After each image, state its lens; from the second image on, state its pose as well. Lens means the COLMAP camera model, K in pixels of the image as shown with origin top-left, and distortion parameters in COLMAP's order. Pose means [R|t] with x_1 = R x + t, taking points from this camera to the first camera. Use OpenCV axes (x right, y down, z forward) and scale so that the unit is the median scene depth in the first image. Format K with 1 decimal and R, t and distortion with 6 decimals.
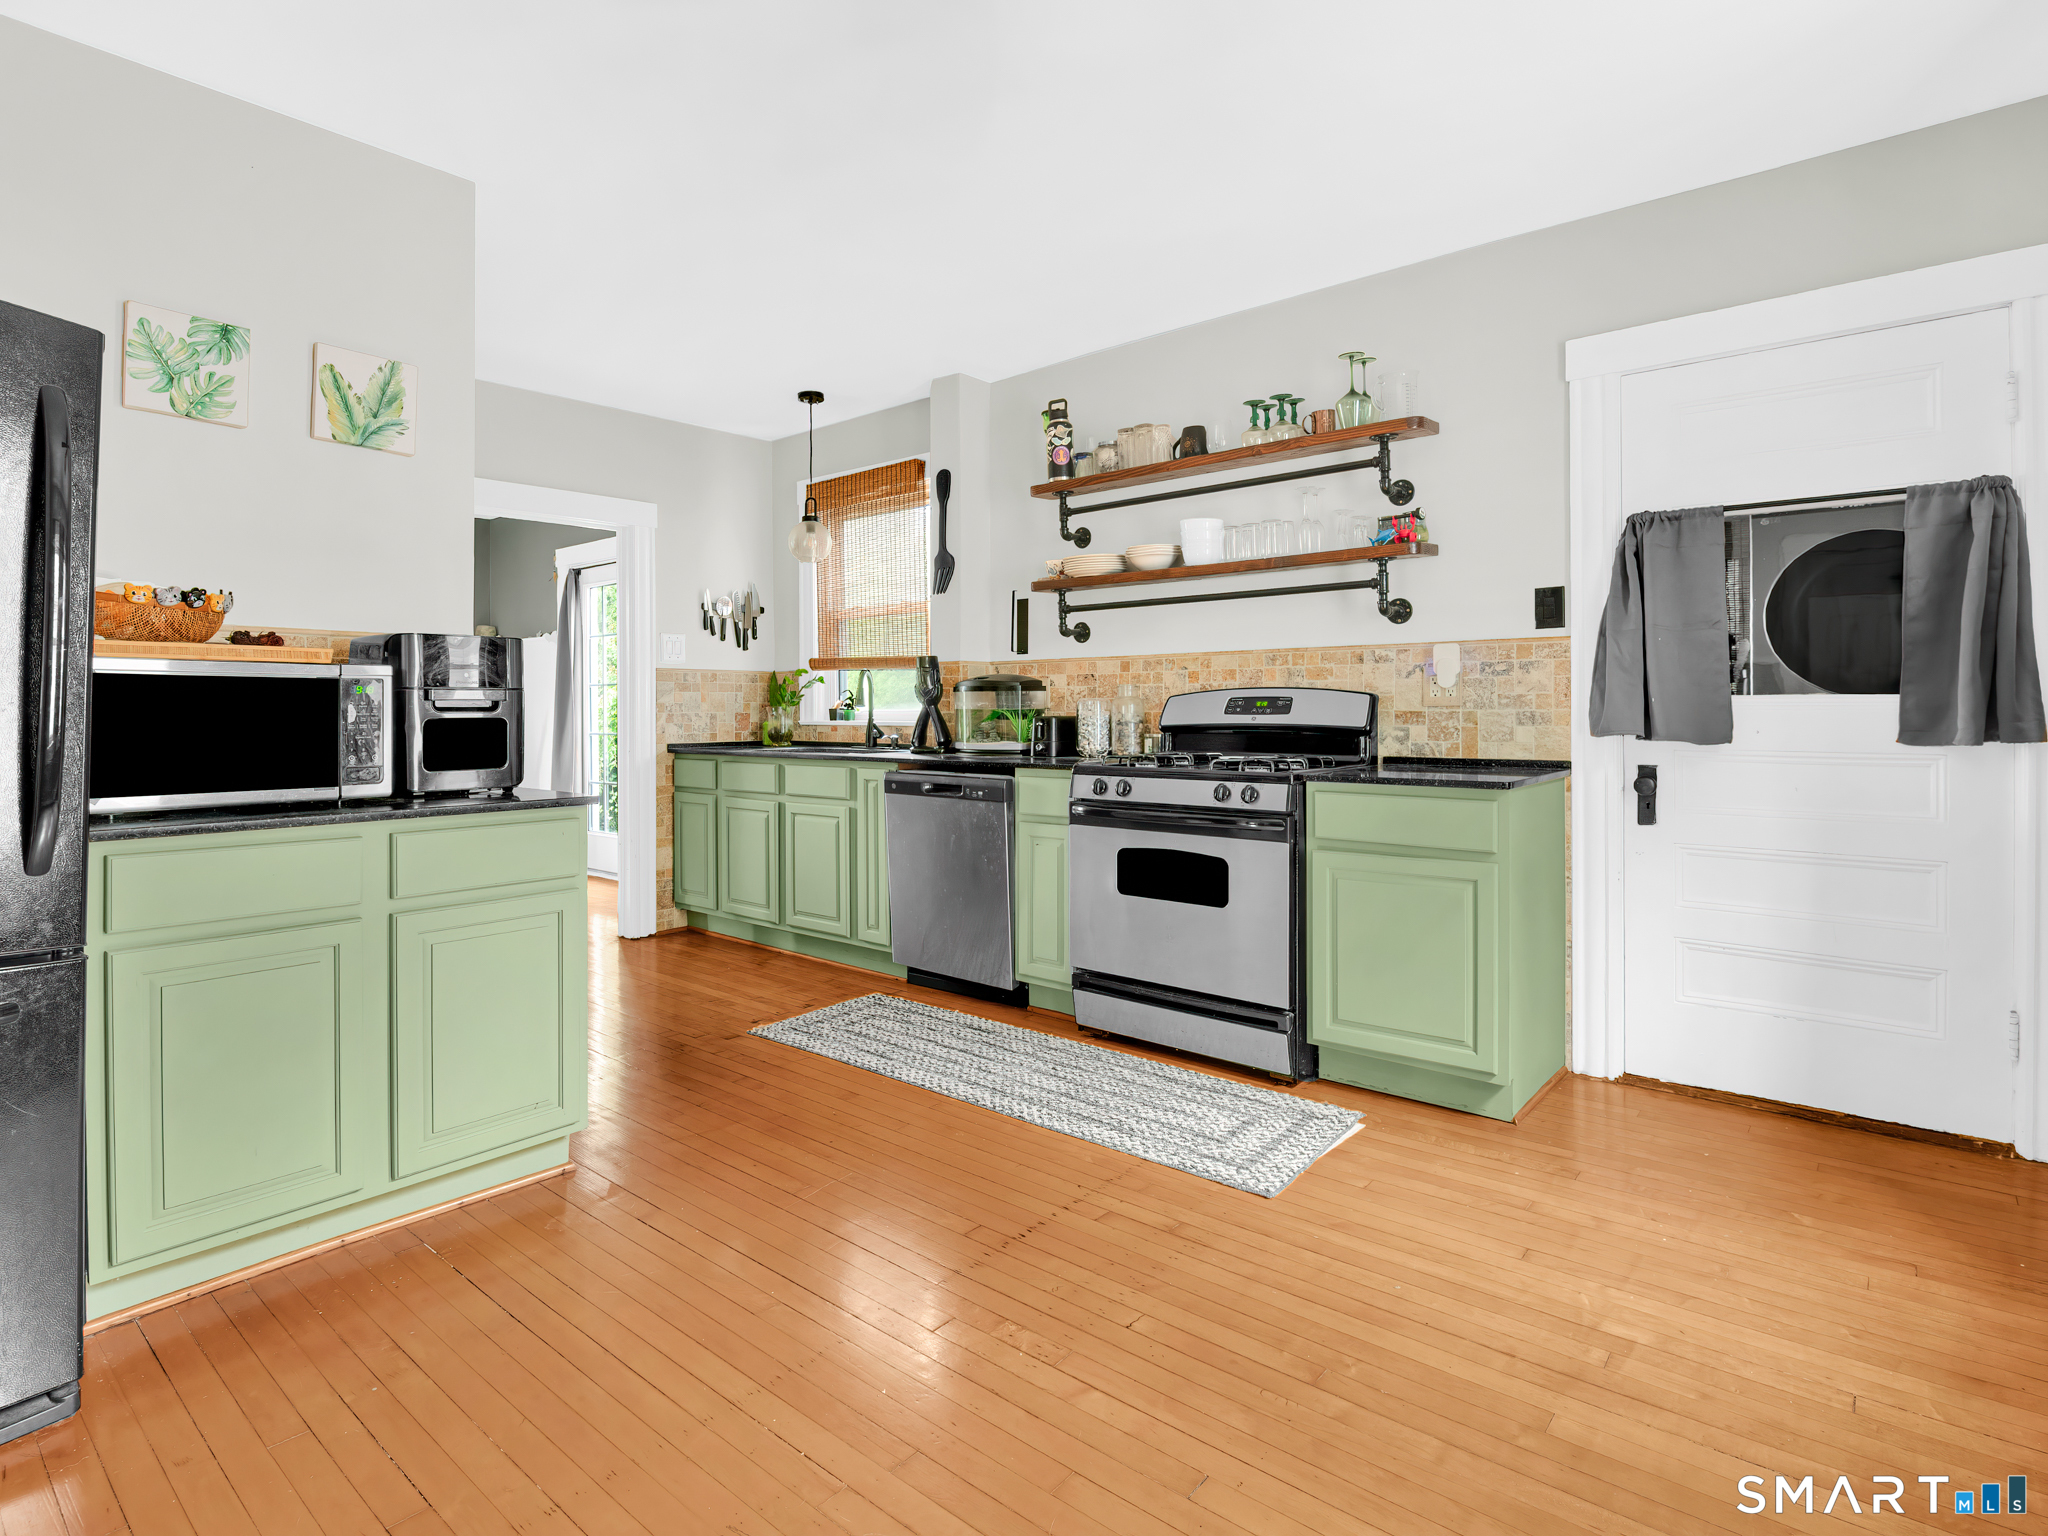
lens RADIAL K [[1025.3, 0, 1028.6], [0, 1025.3, 721.8], [0, 0, 1]] dist [0.001365, -0.014398]
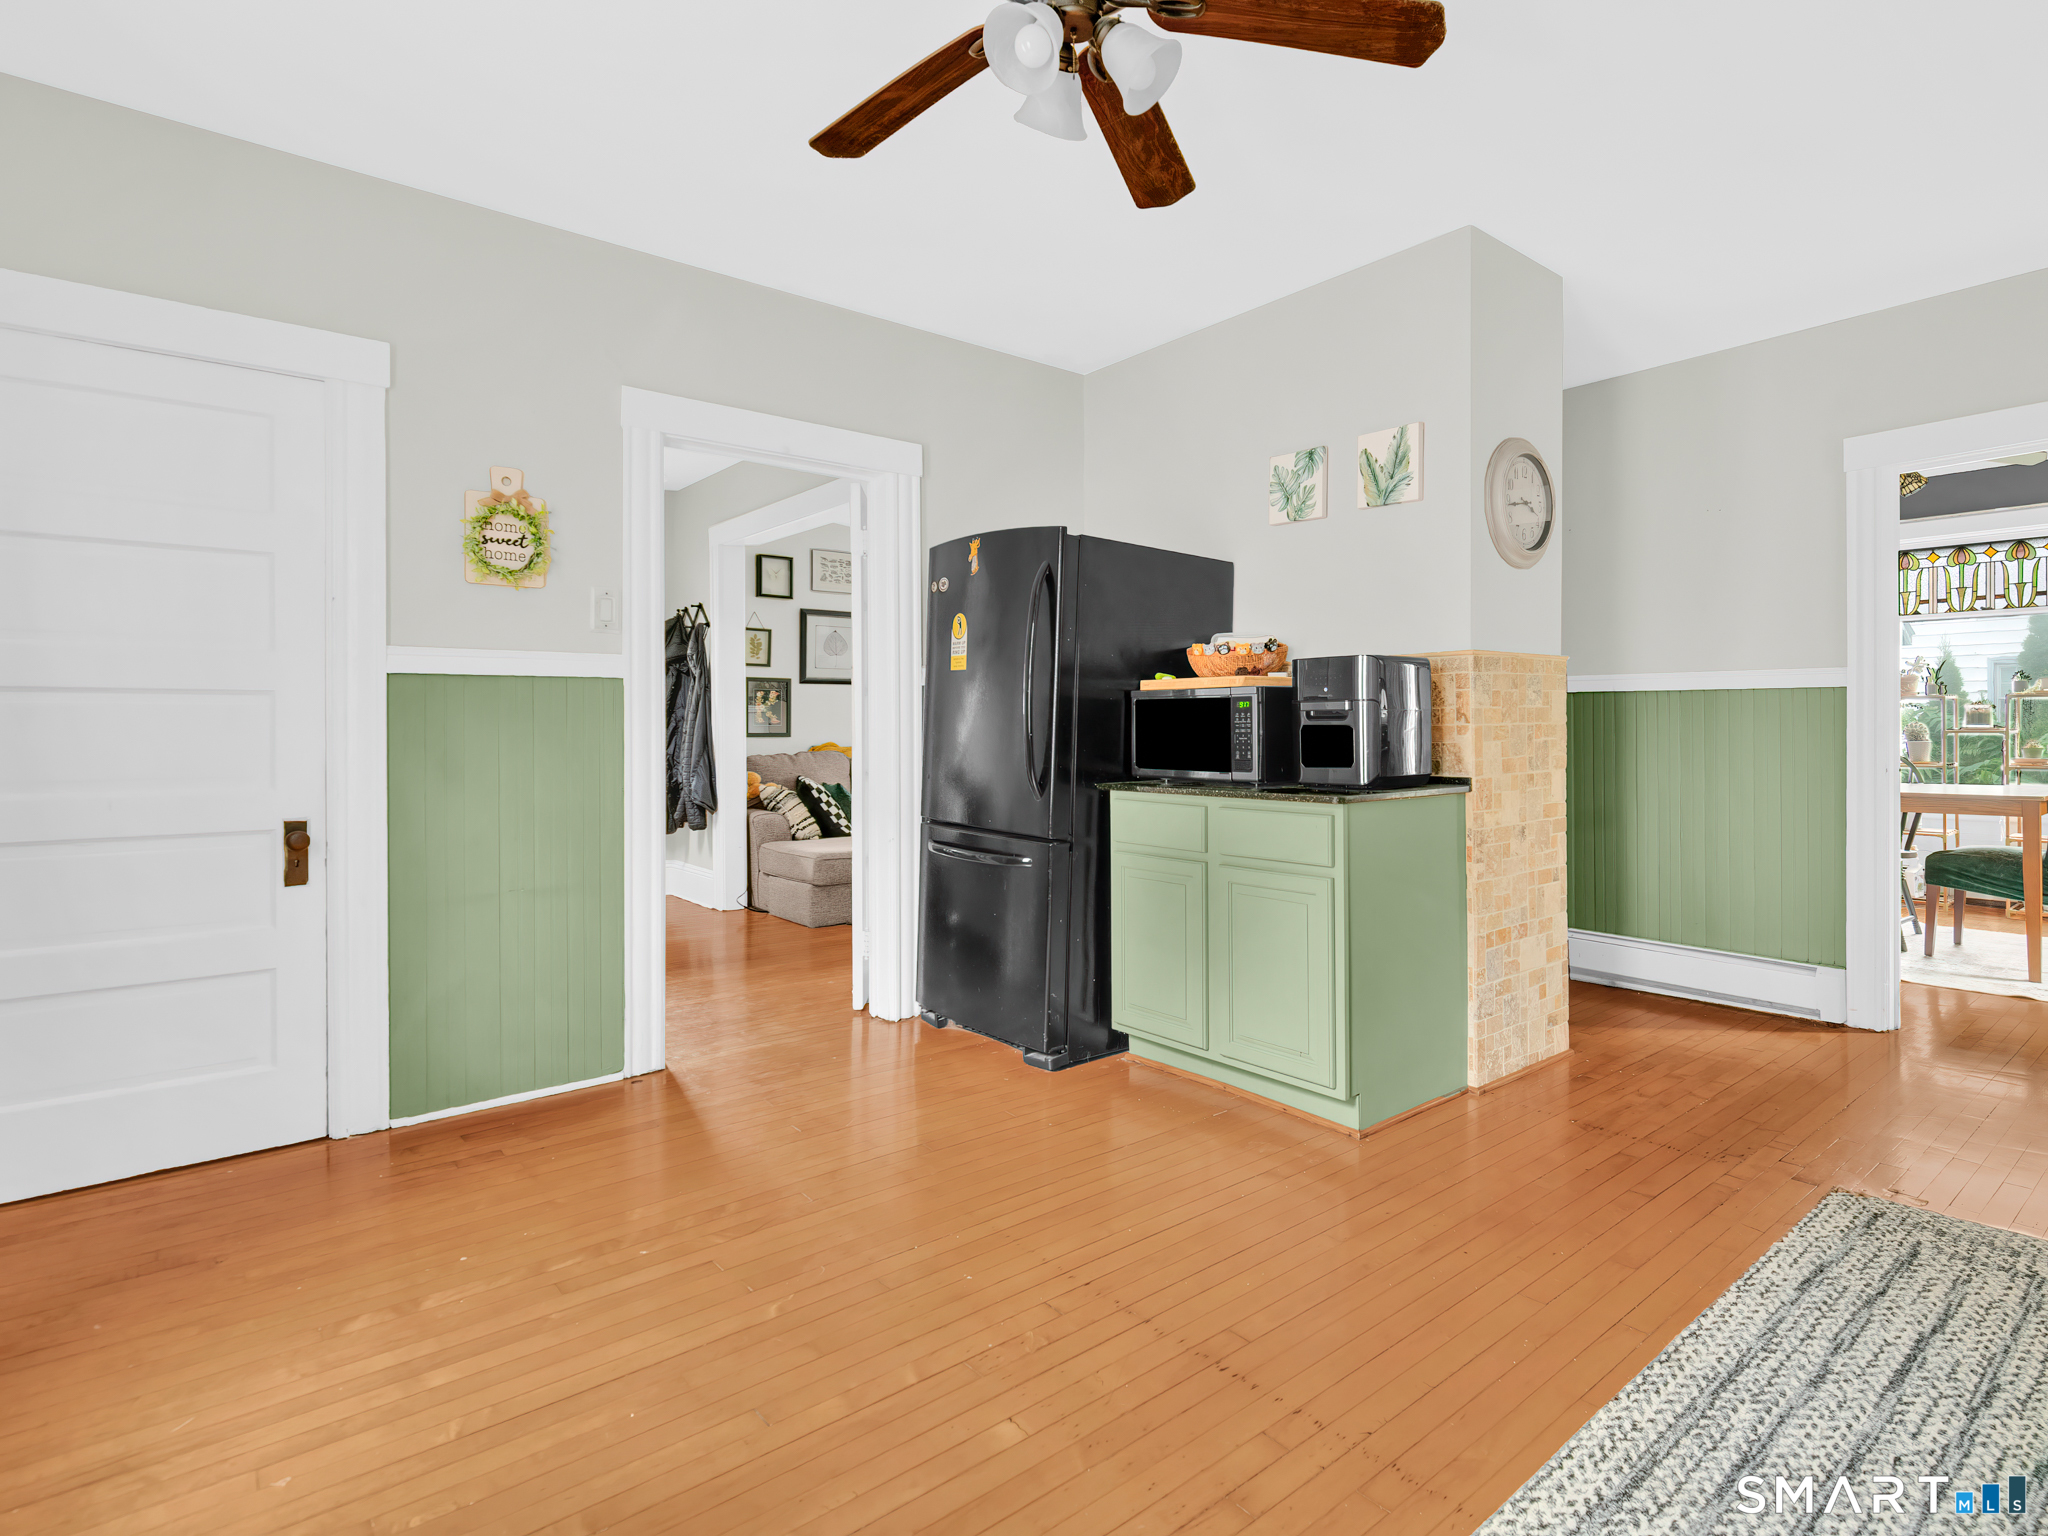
lens RADIAL K [[1119.2, 0, 1113.4], [0, 1119.2, 740.6], [0, 0, 1]] dist [0.004128, -0.000142]
pose [[-0.163017, 0.016802, -0.986480, 0.442912], [-0.006160, 0.999818, 0.018047, -0.004144], [0.986604, 0.009019, -0.162884, 0.534997]]
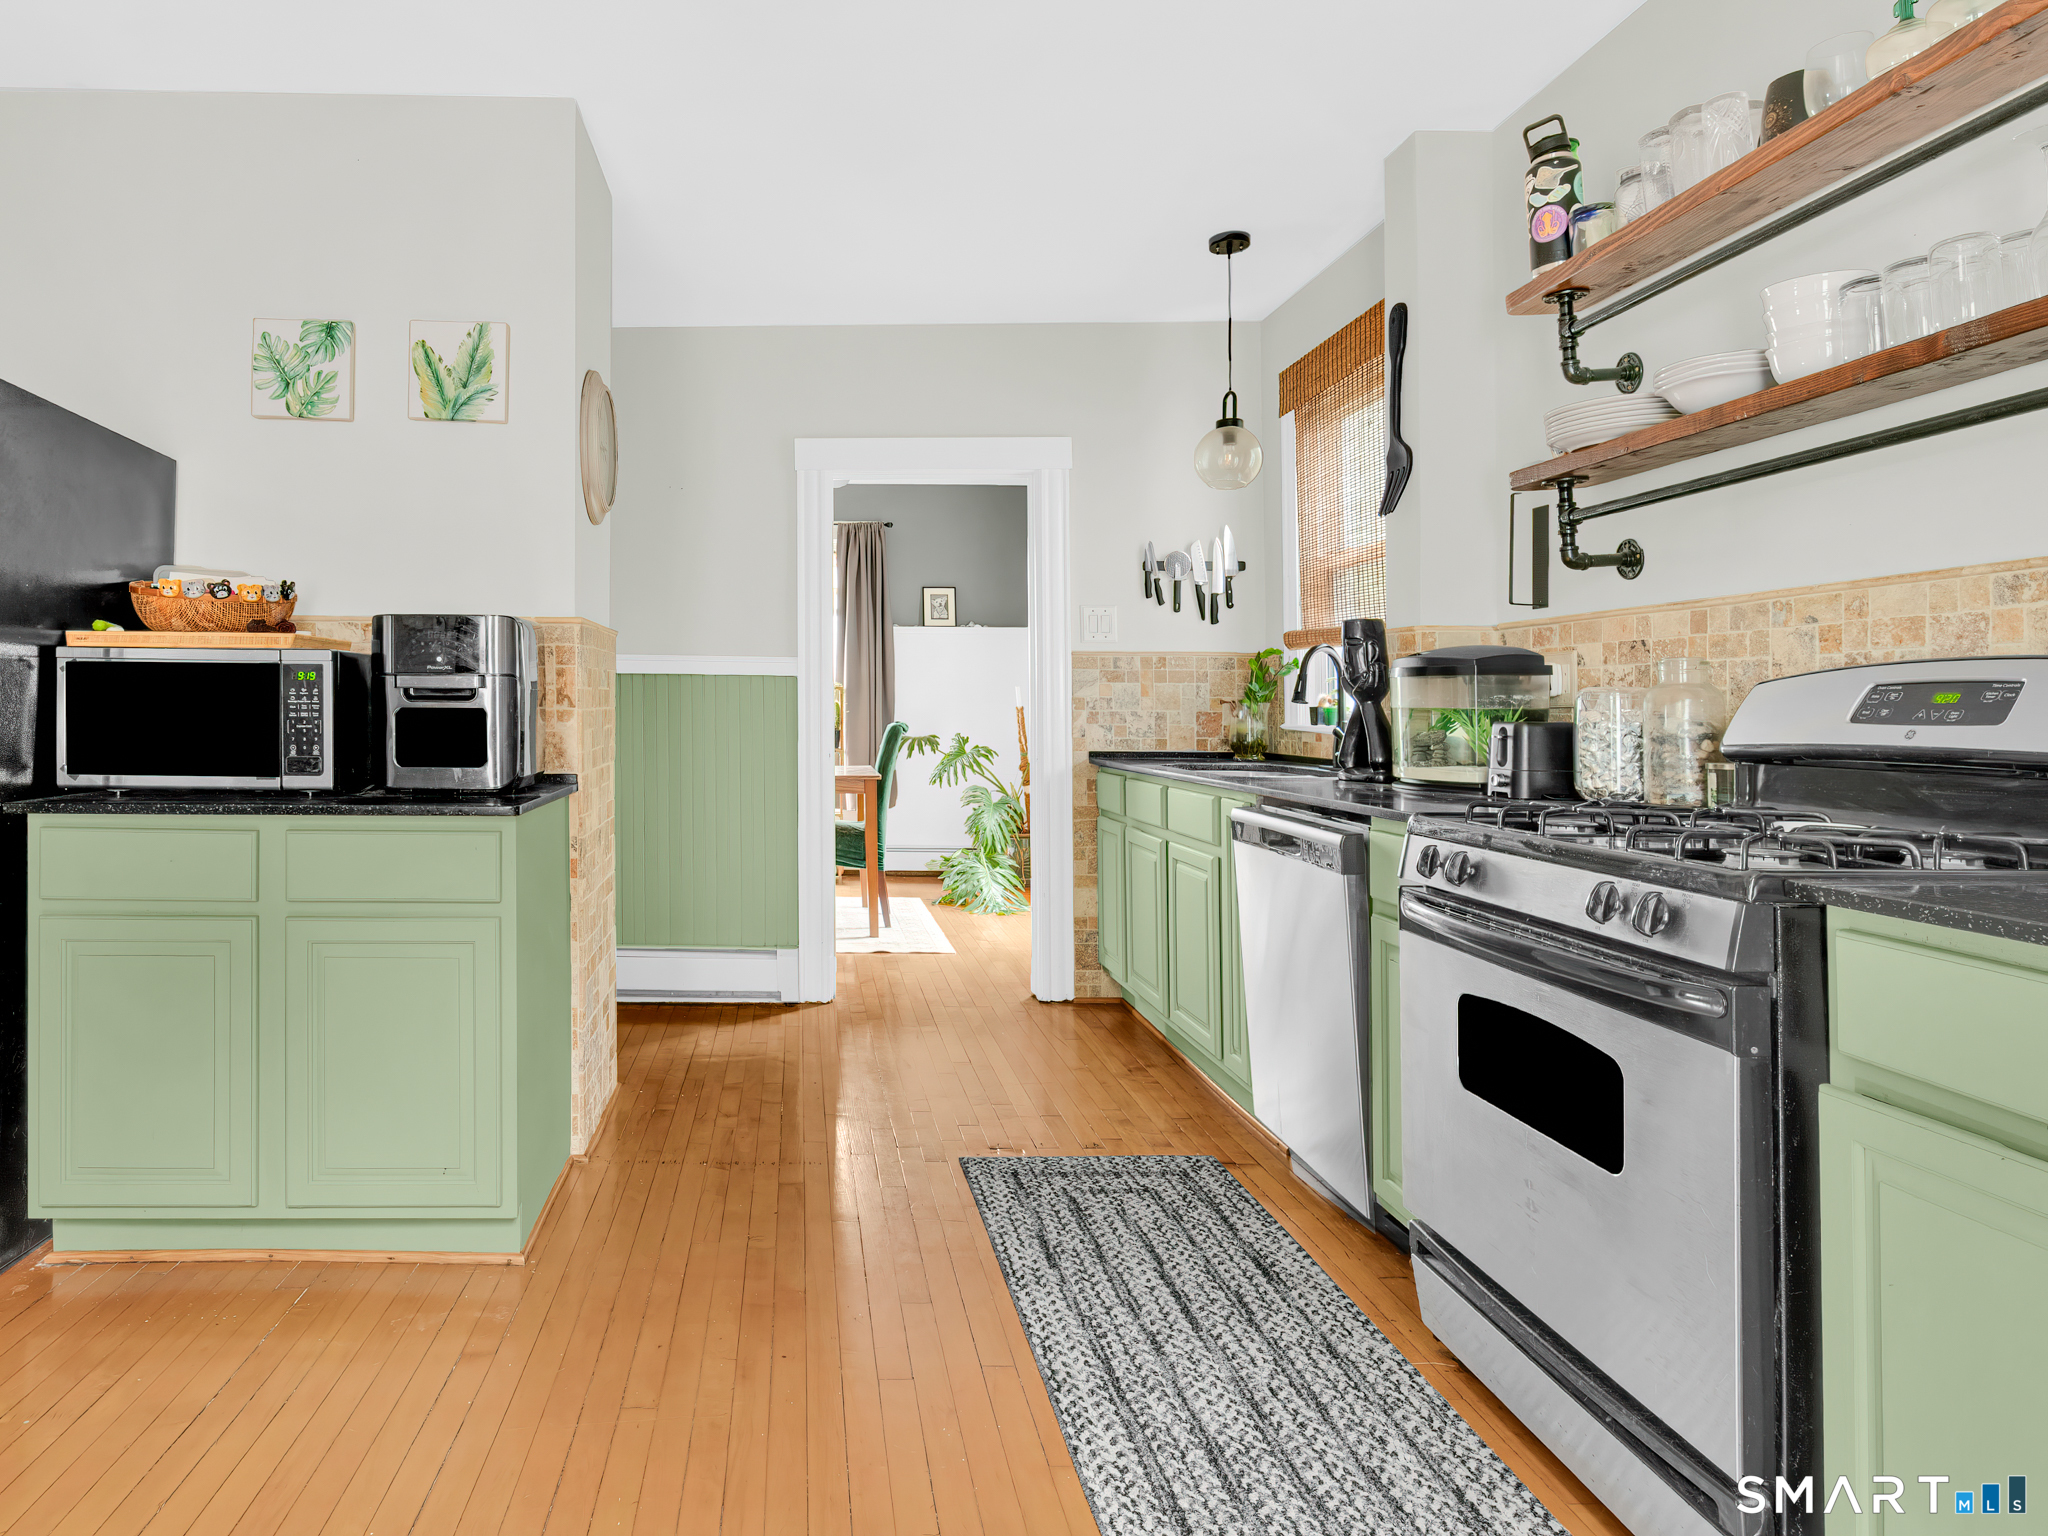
lens RADIAL K [[1257.6, 0, 1018.1], [0, 1257.6, 706.8], [0, 0, 1]] dist [0.003166, 0.001983]
pose [[0.656149, 0.006315, -0.754605, 0.339635], [-0.019109, 0.999783, -0.008249, -0.002989], [0.754389, 0.019833, 0.656128, 0.378407]]
